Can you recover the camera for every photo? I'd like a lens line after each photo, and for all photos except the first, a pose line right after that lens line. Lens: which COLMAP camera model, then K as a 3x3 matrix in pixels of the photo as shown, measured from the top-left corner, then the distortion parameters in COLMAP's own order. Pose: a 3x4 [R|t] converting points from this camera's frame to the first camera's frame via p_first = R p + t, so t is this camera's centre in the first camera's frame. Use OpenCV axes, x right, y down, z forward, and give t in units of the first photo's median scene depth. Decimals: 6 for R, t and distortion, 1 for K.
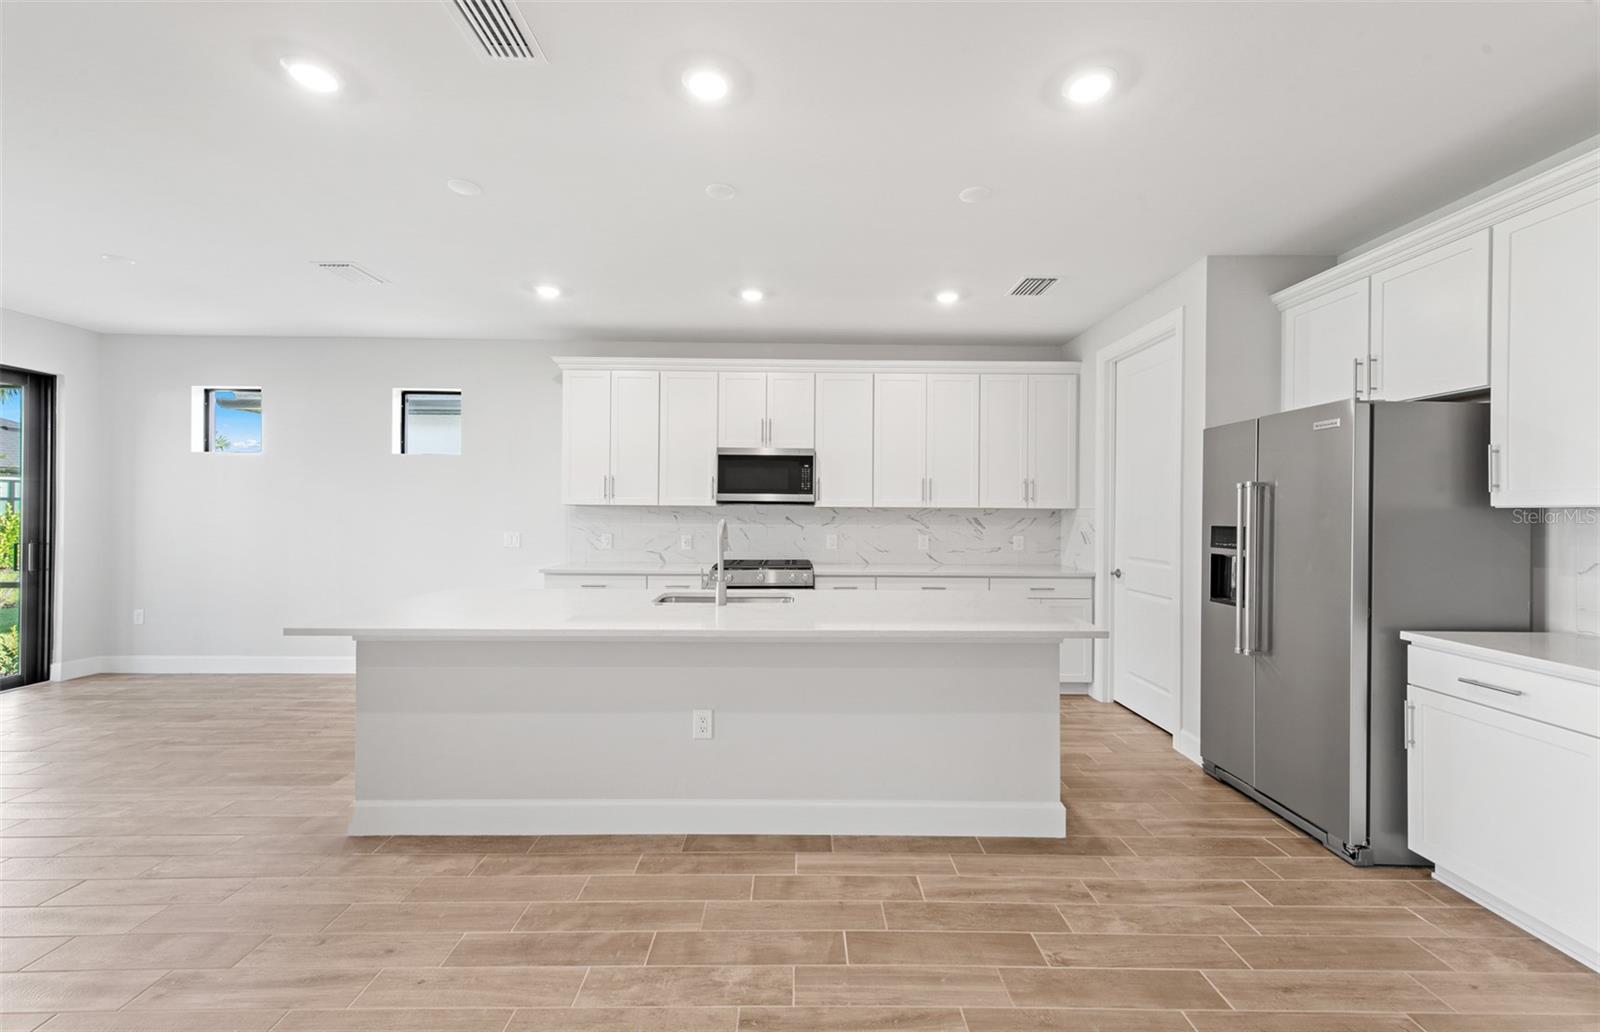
lens RADIAL K [[625.6, 0, 799.9], [0, 625.6, 509.5], [0, 0, 1]] dist [0.007785, 0.000179]
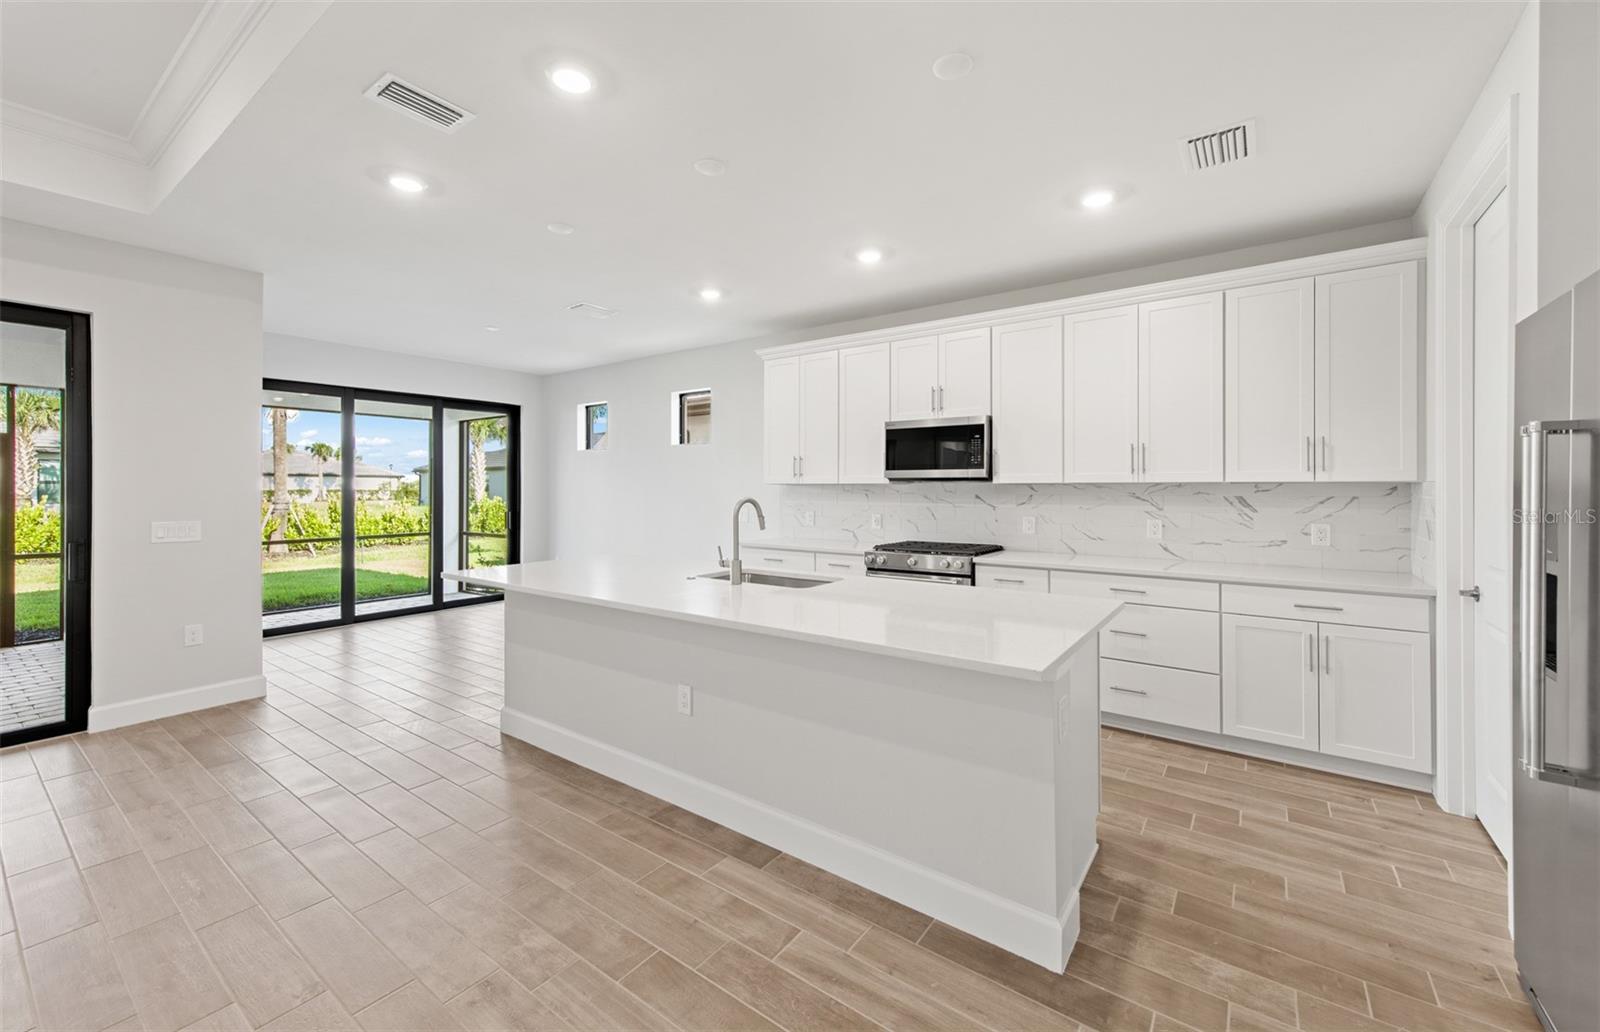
lens RADIAL K [[625.6, 0, 804.1], [0, 625.6, 485.7], [0, 0, 1]] dist [0.007785, 0.000179]
pose [[0.807898, -0.008738, -0.589258, 0.392241], [0.006529, 0.999961, -0.005877, 0.003114], [0.589286, 0.000901, 0.807924, 0.193832]]
